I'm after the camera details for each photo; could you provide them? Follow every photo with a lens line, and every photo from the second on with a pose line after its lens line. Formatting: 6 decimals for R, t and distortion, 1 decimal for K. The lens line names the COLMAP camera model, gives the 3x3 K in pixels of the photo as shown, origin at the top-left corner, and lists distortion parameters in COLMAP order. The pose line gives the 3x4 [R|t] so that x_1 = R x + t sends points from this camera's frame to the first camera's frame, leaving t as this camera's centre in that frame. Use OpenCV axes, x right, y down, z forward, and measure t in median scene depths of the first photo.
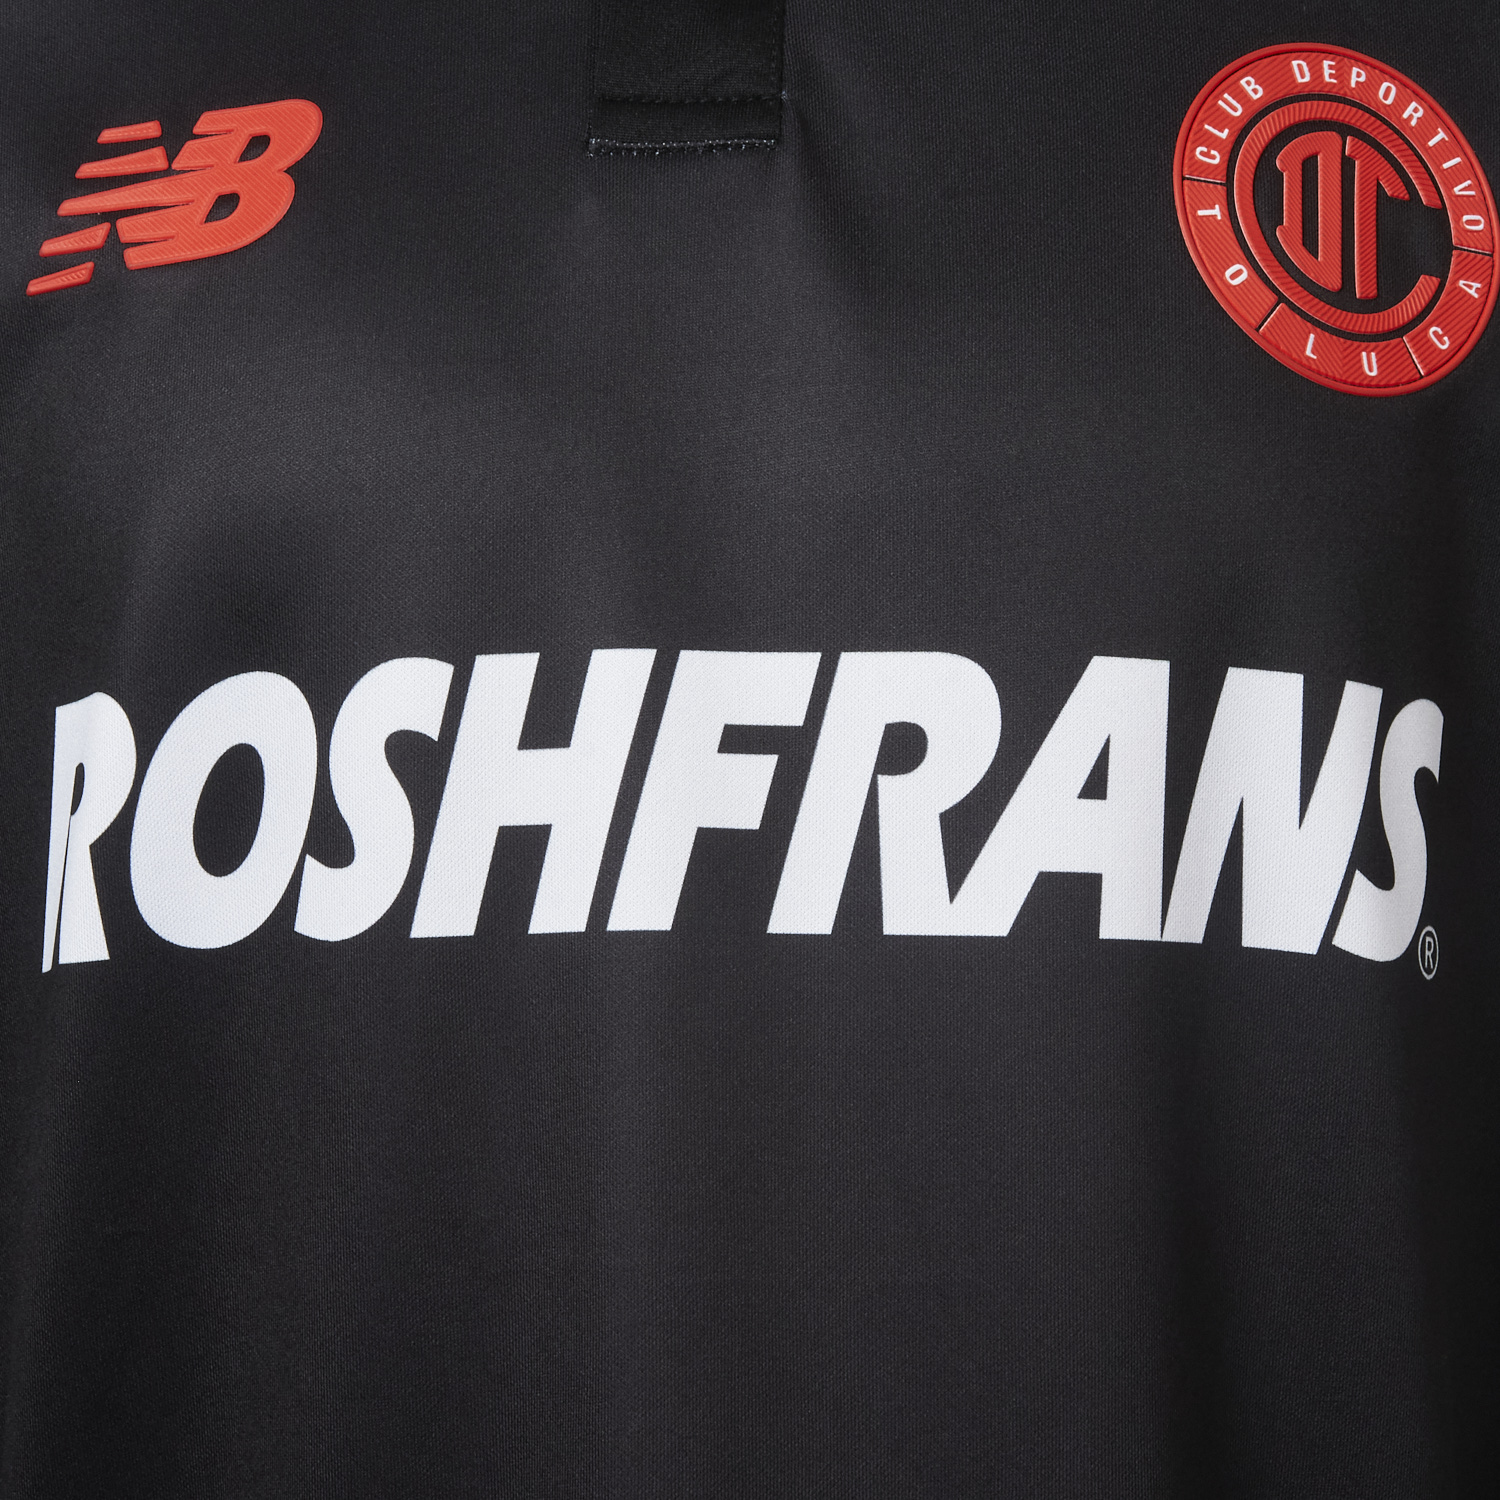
lens RADIAL K [[3212.5, 0, 750.0], [0, 3212.5, 750.0], [0, 0, 1]] dist [-0.045520, -0.326895]
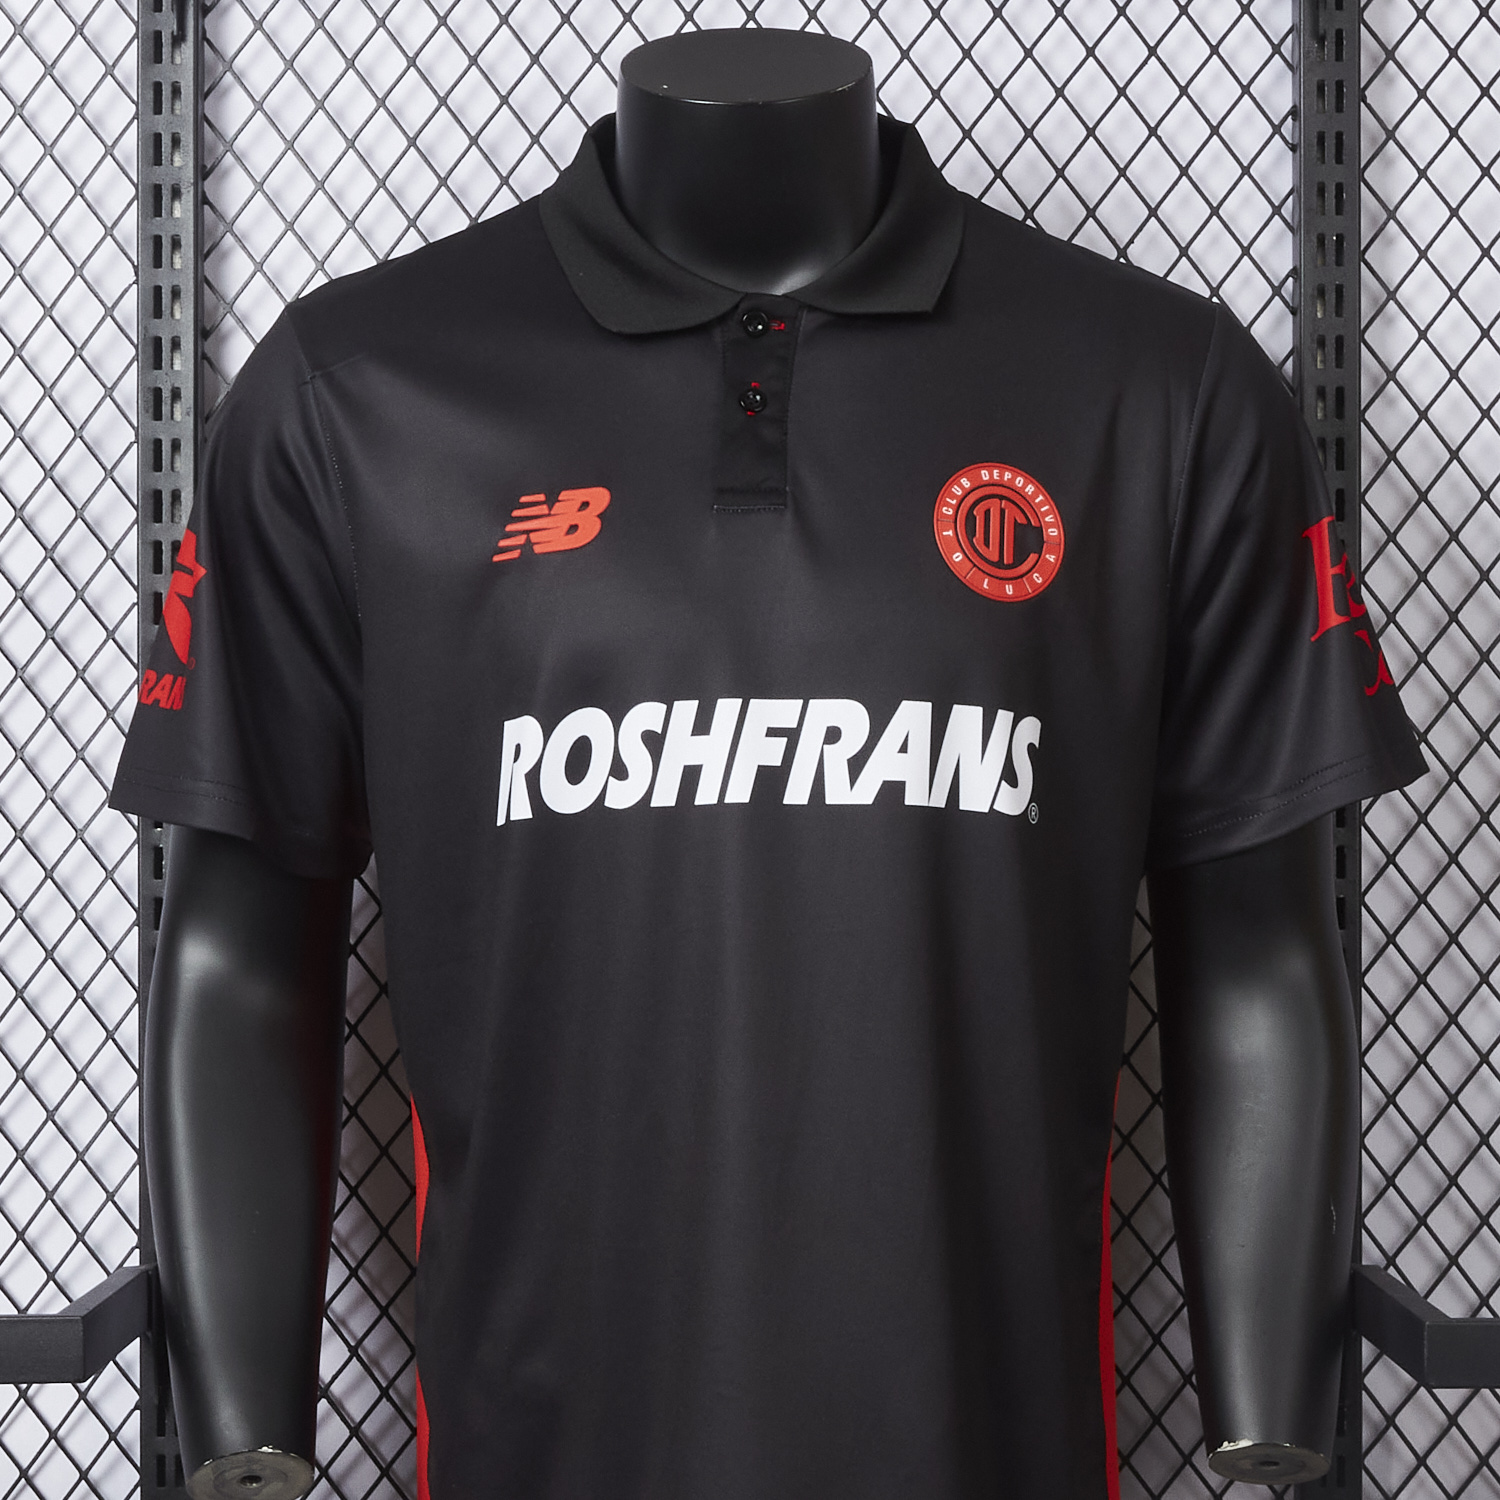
lens RADIAL K [[3482.7, 0, 750.0], [0, 3482.7, 750.0], [0, 0, 1]] dist [-0.004595, -0.012298]
pose [[0.999732, -0.004434, 0.022733, -0.085784], [0.004577, 0.999970, -0.006255, 0.028747], [-0.022704, 0.006357, 0.999722, -1.858627]]
